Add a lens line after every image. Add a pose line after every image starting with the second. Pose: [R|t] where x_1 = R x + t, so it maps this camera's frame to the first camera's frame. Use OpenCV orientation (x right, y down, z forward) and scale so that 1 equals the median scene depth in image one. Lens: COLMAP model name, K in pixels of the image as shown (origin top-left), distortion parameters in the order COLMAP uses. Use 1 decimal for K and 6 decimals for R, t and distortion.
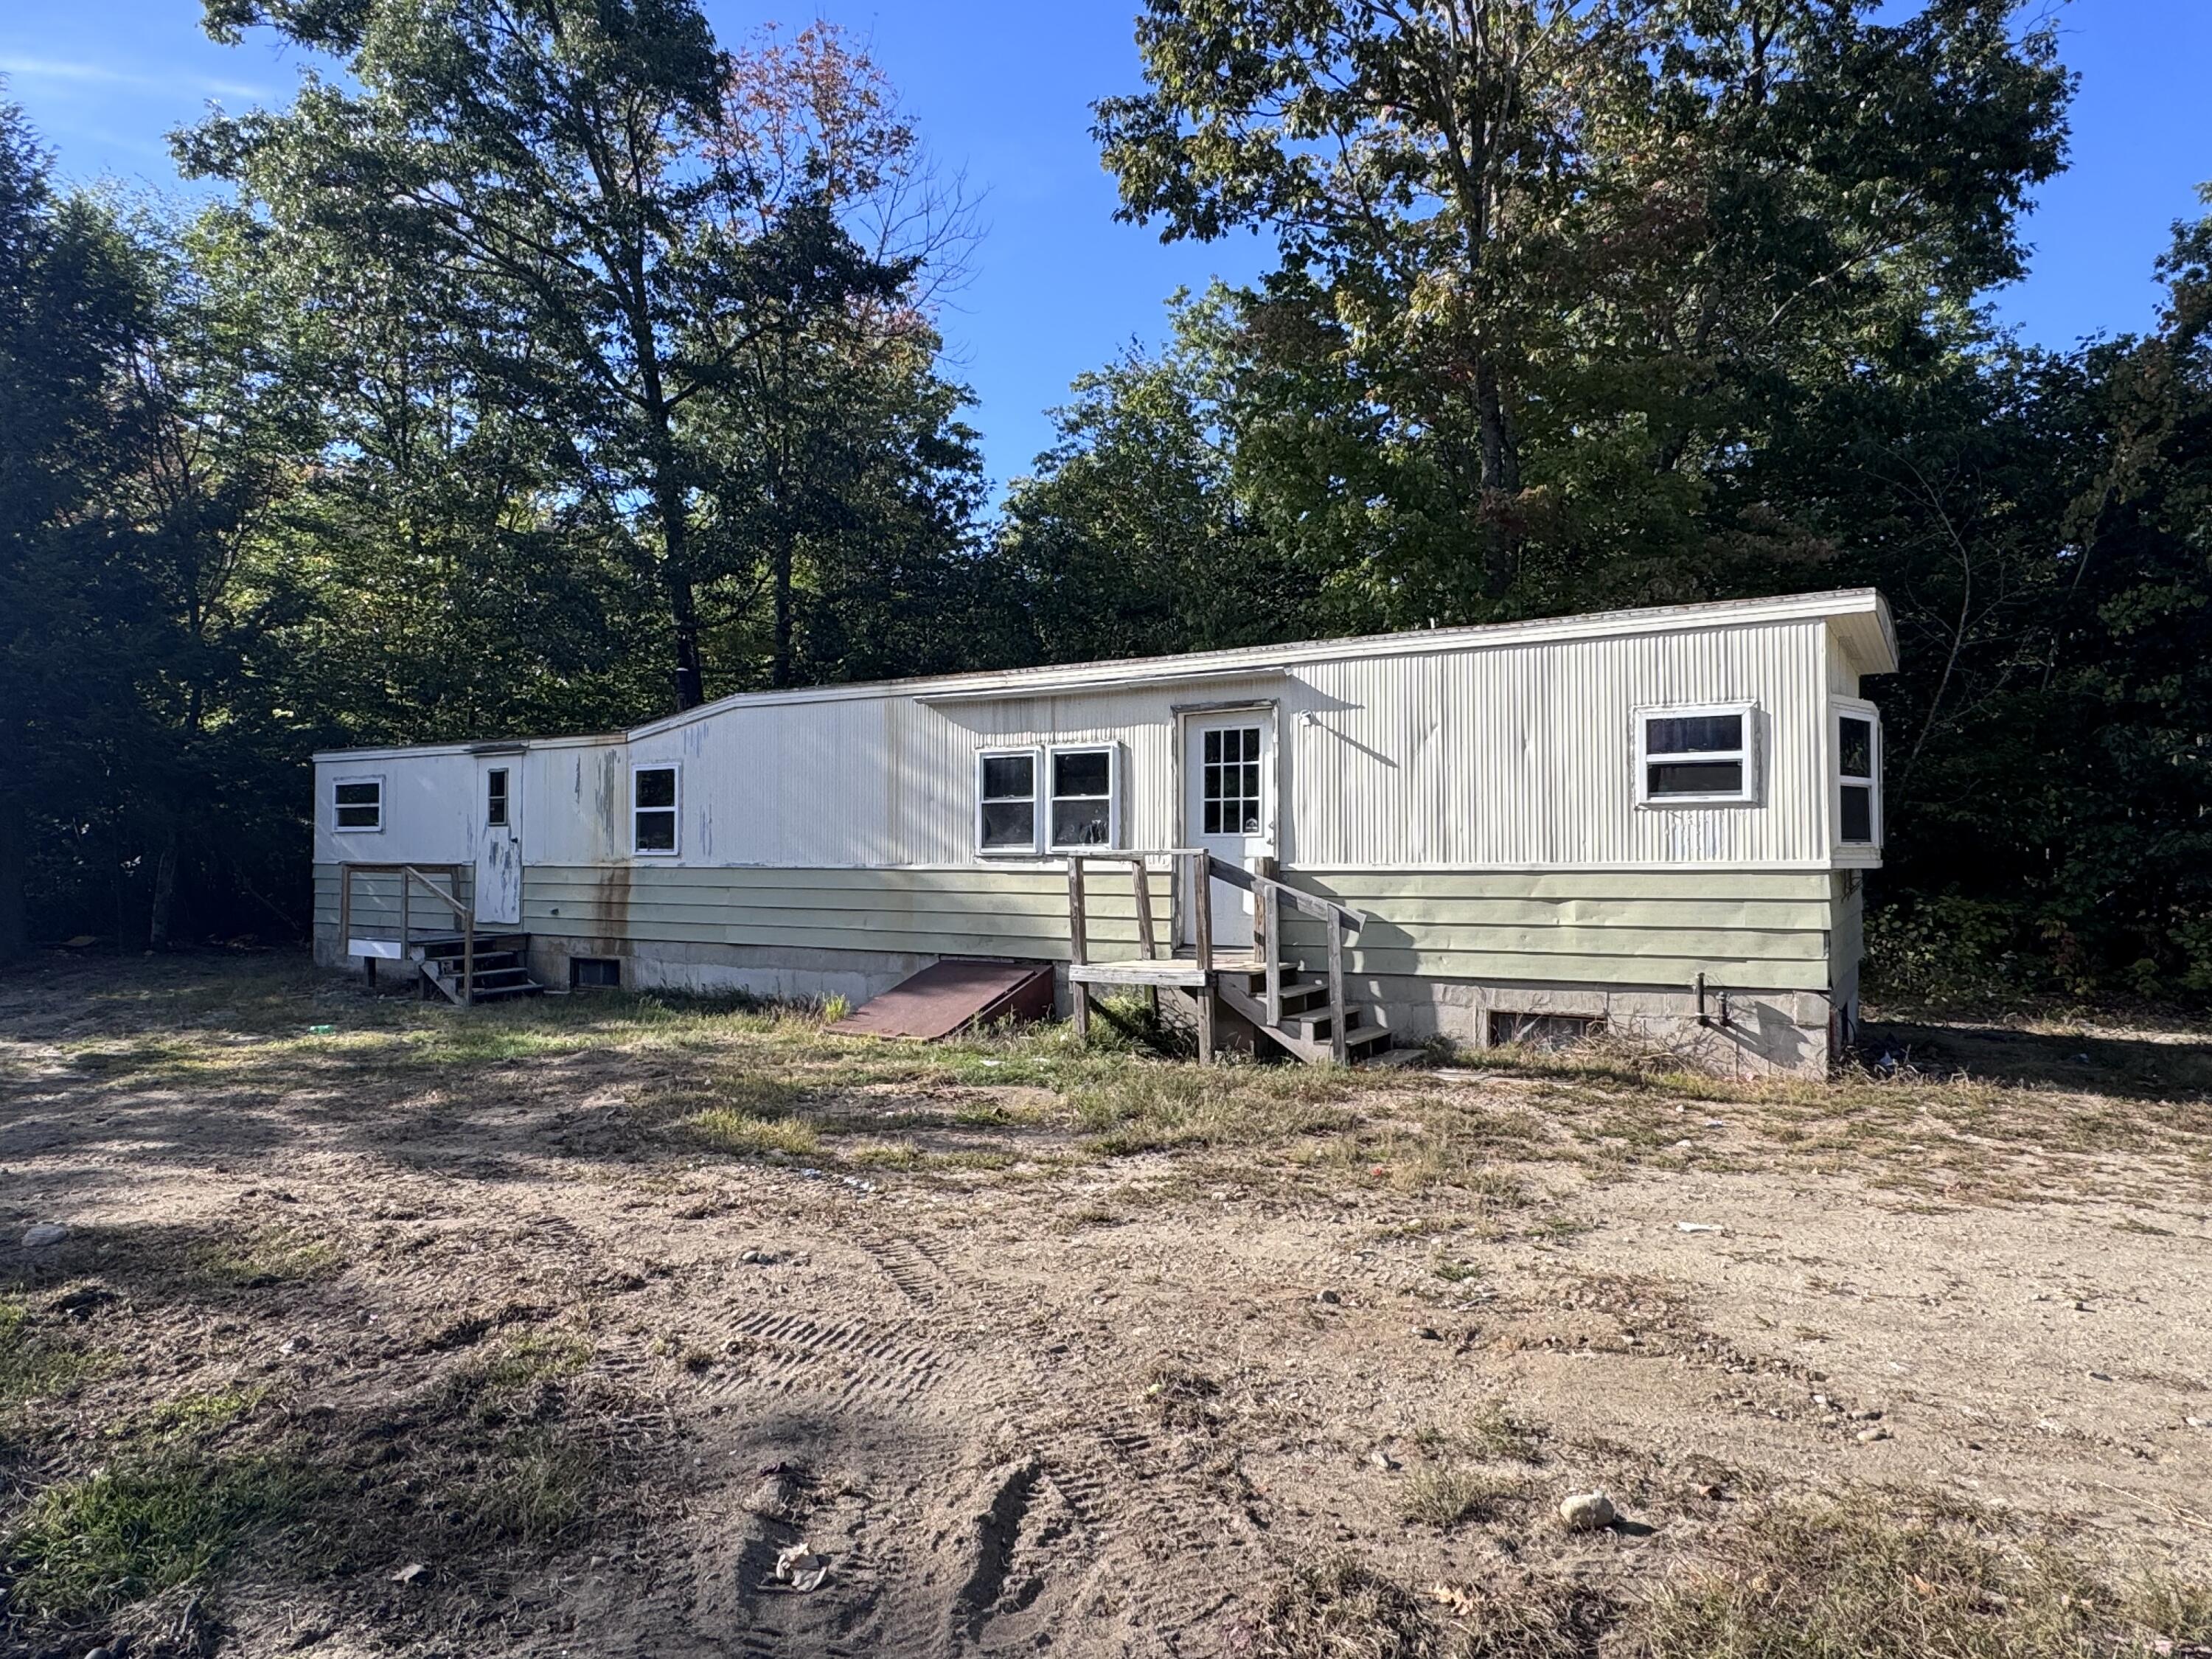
lens RADIAL K [[1392.4, 0, 1115.1], [0, 1392.4, 822.3], [0, 0, 1]] dist [-0.017163, 0.003632]
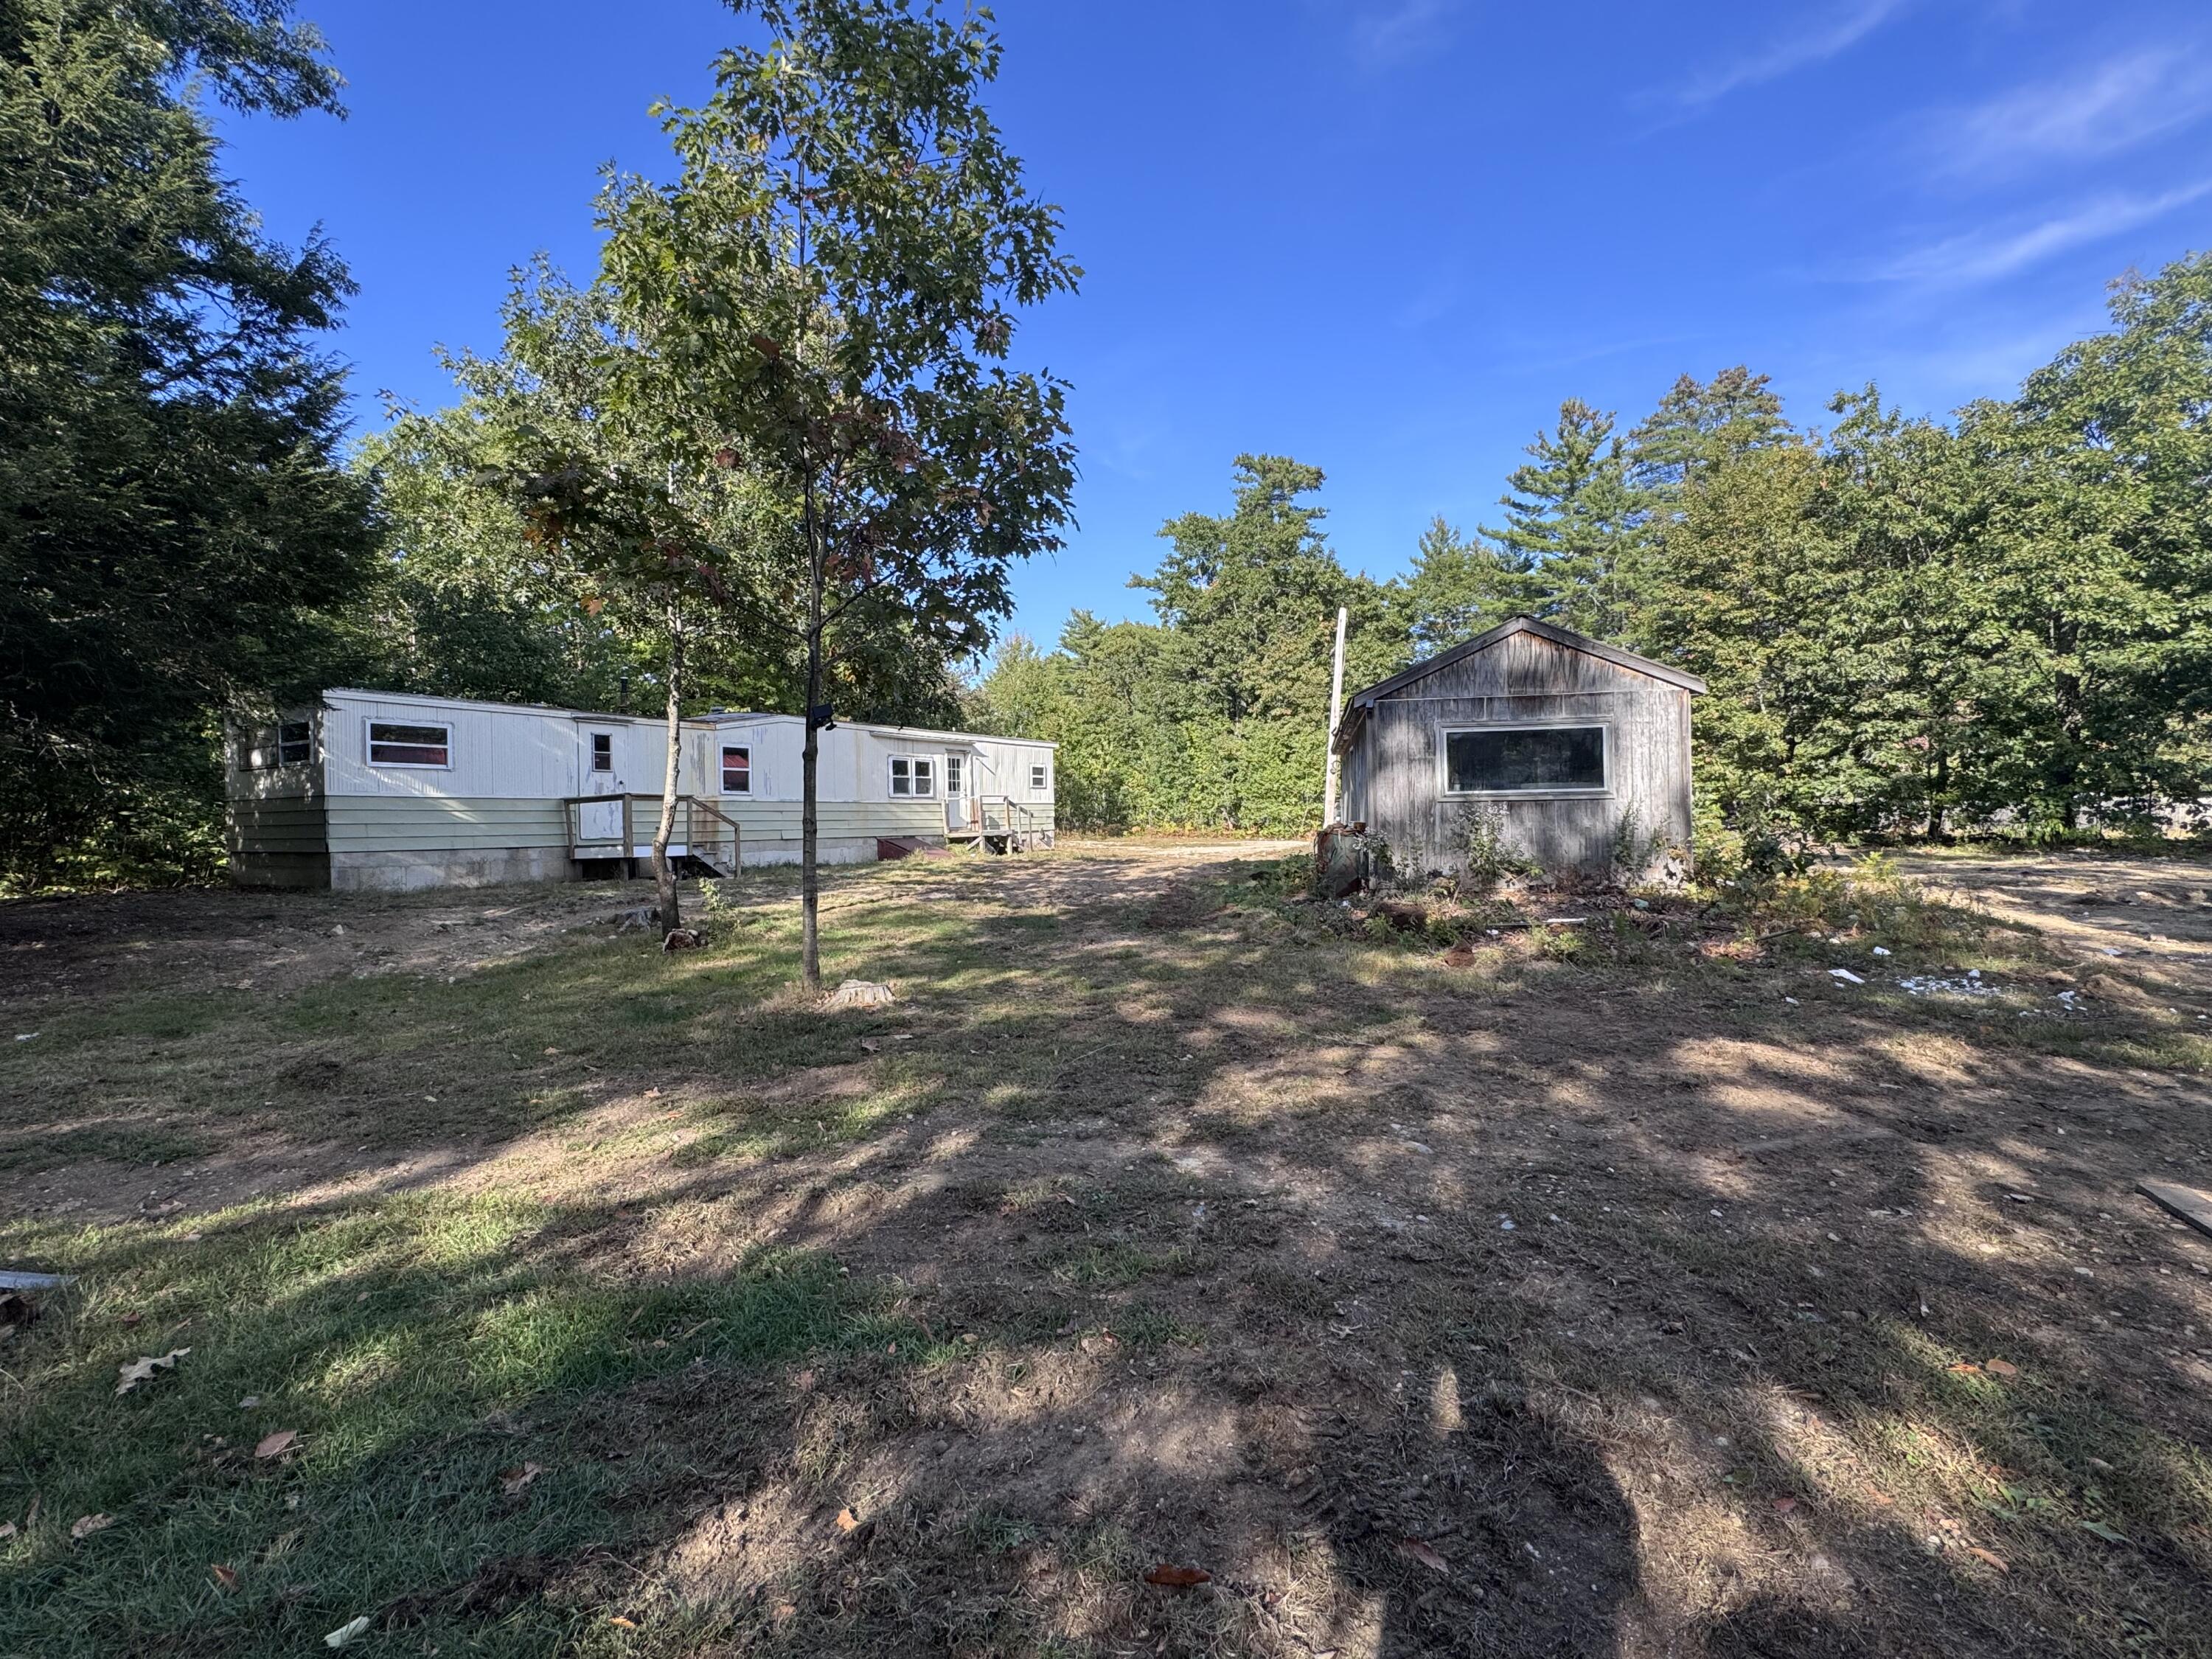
lens RADIAL K [[962.1, 0, 1119.9], [0, 962.1, 825.7], [0, 0, 1]] dist [-0.020170, -0.000540]
pose [[-0.029180, -0.009197, 0.999532, -1.984465], [-0.013735, 0.999867, 0.008800, 0.057599], [-0.999480, -0.013472, -0.029303, 0.656040]]
